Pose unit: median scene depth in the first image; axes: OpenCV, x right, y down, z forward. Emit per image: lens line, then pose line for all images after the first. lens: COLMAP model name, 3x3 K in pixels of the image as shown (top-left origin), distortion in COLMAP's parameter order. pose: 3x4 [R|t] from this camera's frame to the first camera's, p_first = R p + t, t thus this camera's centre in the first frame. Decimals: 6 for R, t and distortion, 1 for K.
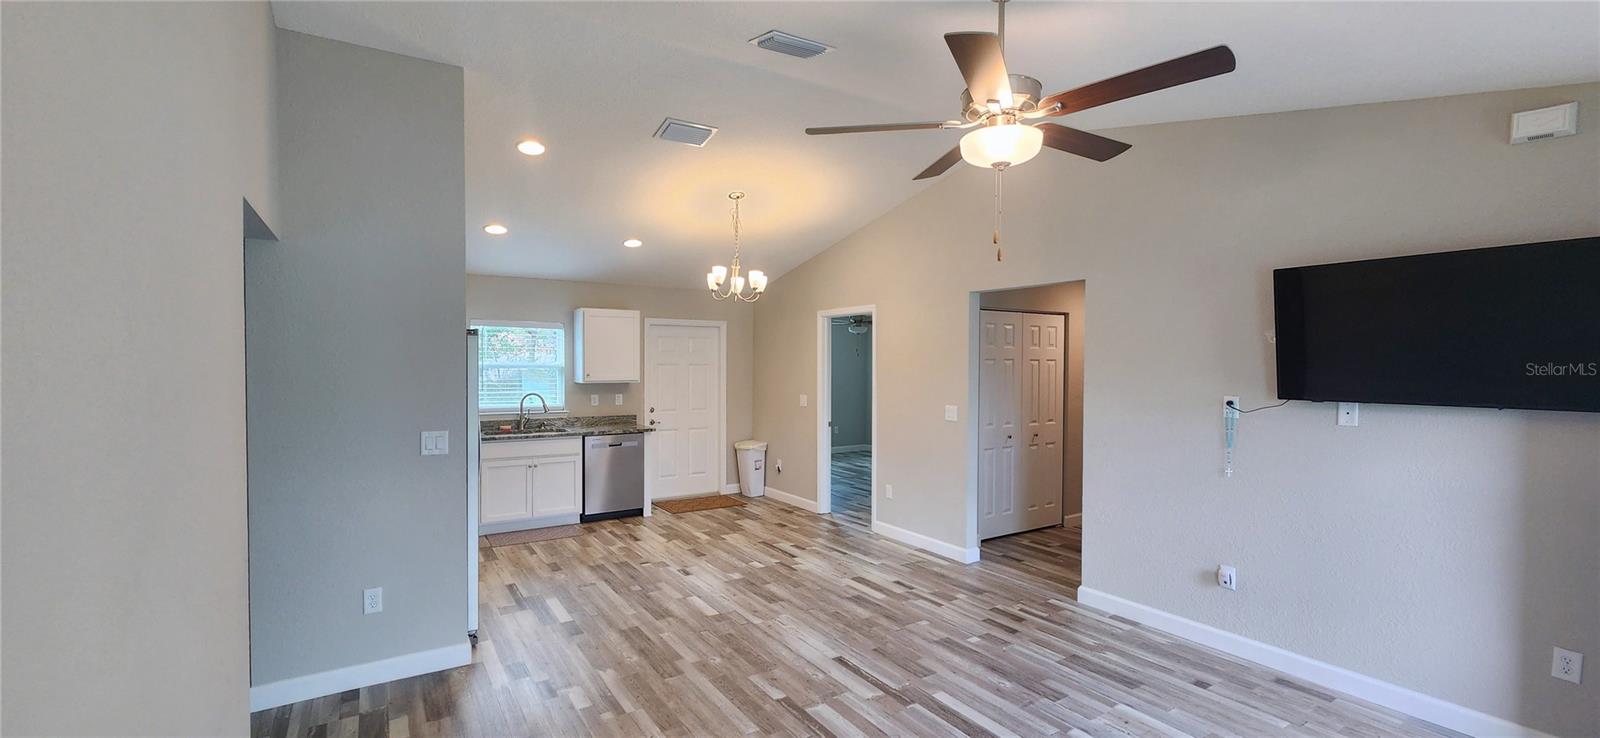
lens RADIAL K [[670.9, 0, 800.5], [0, 670.9, 372.0], [0, 0, 1]] dist [-0.002927, -0.000065]
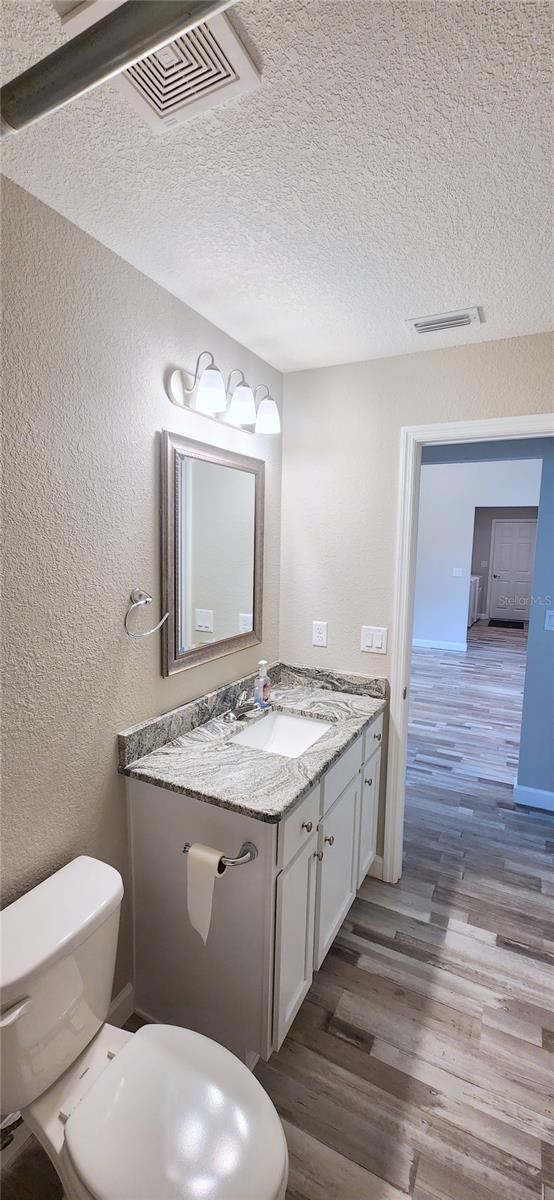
lens RADIAL K [[497.5, 0, 277.0], [0, 497.5, 600.0], [0, 0, 1]] dist [0.002690, -0.000276]
pose [[0.869081, -0.052573, 0.491868, -0.893440], [-0.001936, 0.993967, 0.109659, -0.015680], [-0.494666, -0.096255, 0.863736, 0.052907]]
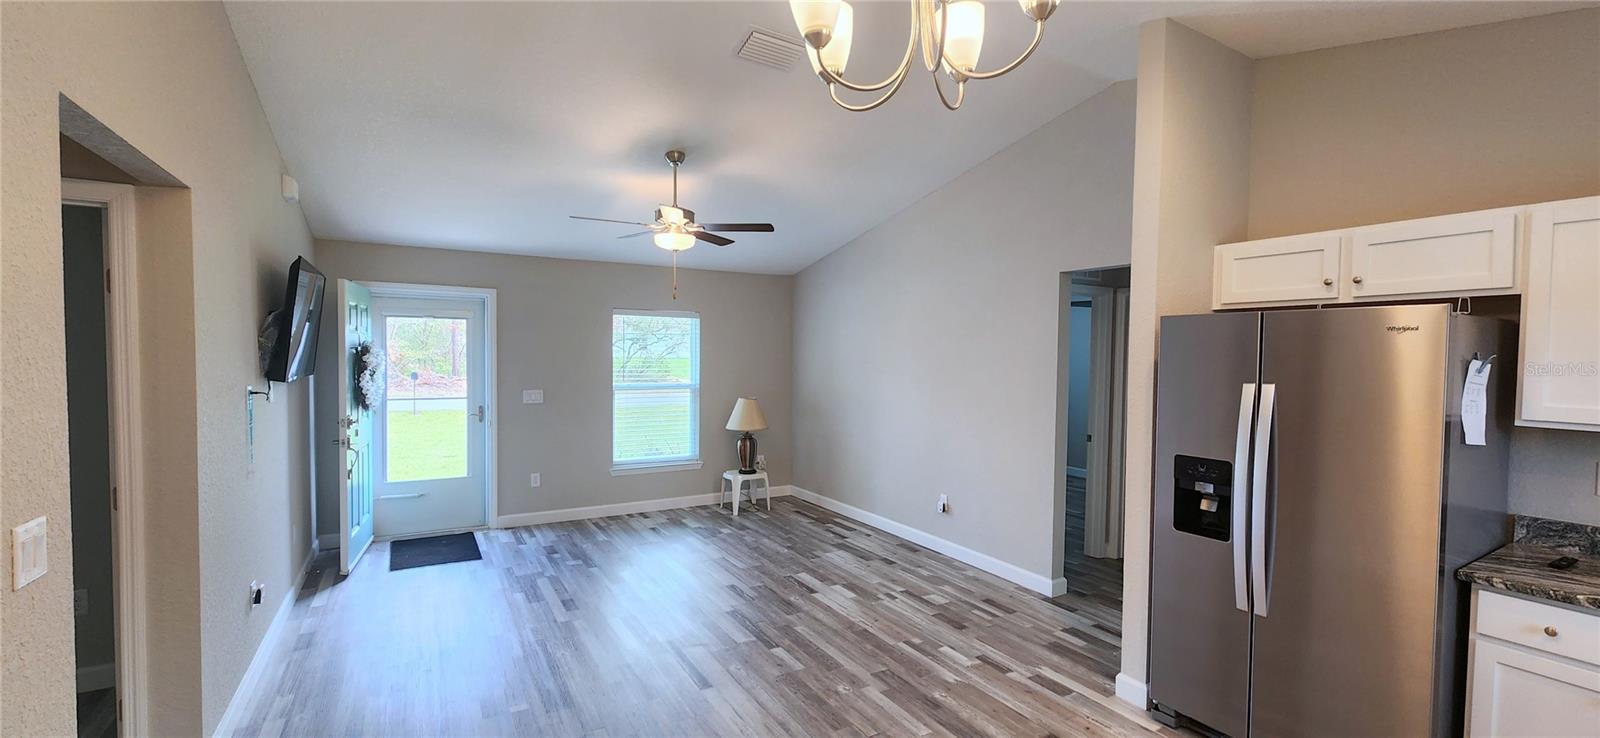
lens RADIAL K [[663.4, 0, 799.0], [0, 663.4, 373.1], [0, 0, 1]] dist [0.002690, -0.000276]
pose [[-0.998694, -0.012701, 0.049480, -0.070329], [-0.010404, 0.998868, 0.046418, -0.020189], [-0.050014, 0.045843, -0.997696, 1.235435]]
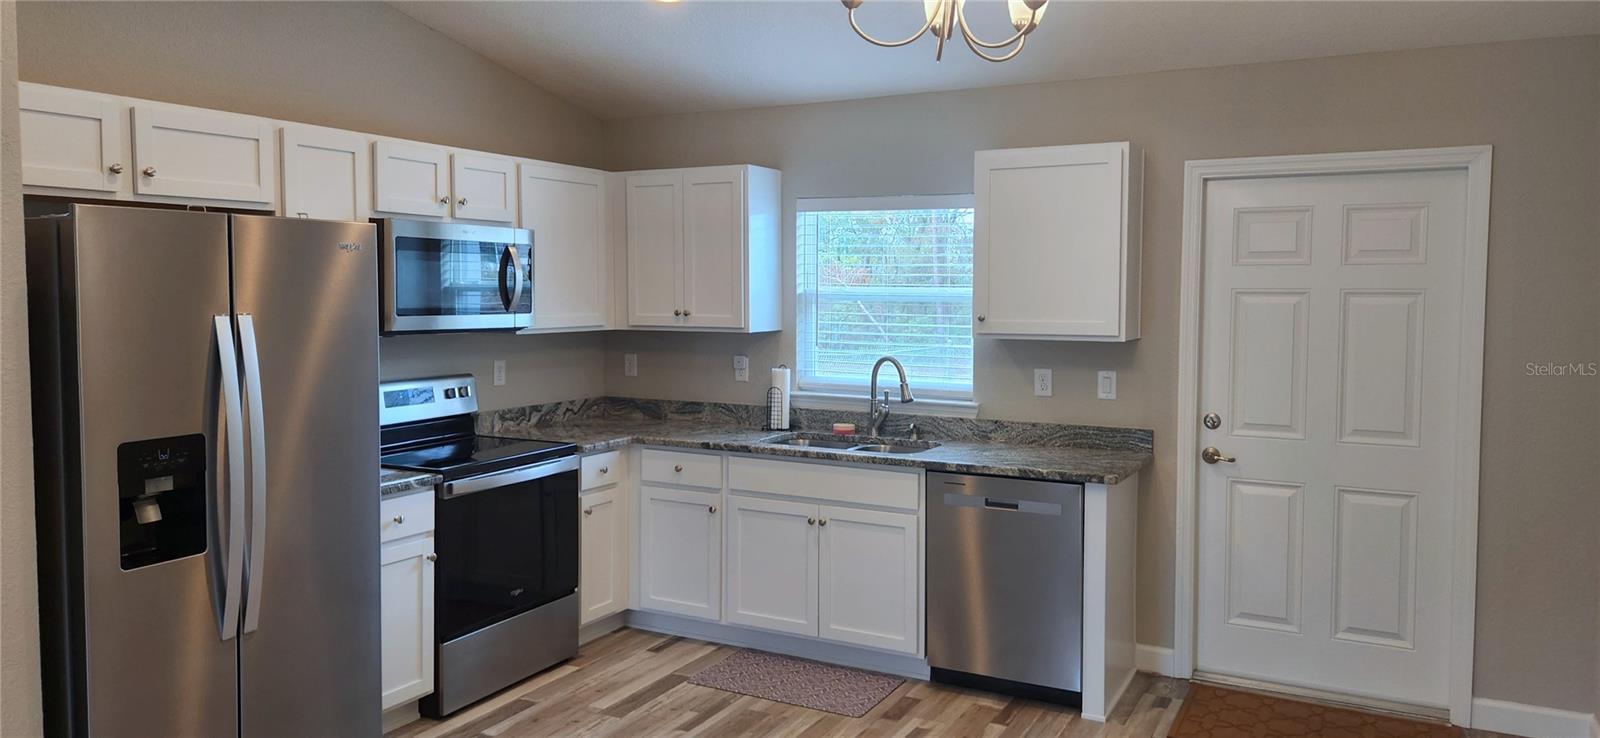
lens RADIAL K [[1148.7, 0, 788.0], [0, 1148.7, 353.0], [0, 0, 1]] dist [0.099320, -0.087188]
pose [[0.486393, 0.053251, -0.872116, 0.279505], [-0.015875, 0.998515, 0.052114, -0.010550], [0.873596, -0.011503, 0.486516, 0.710638]]
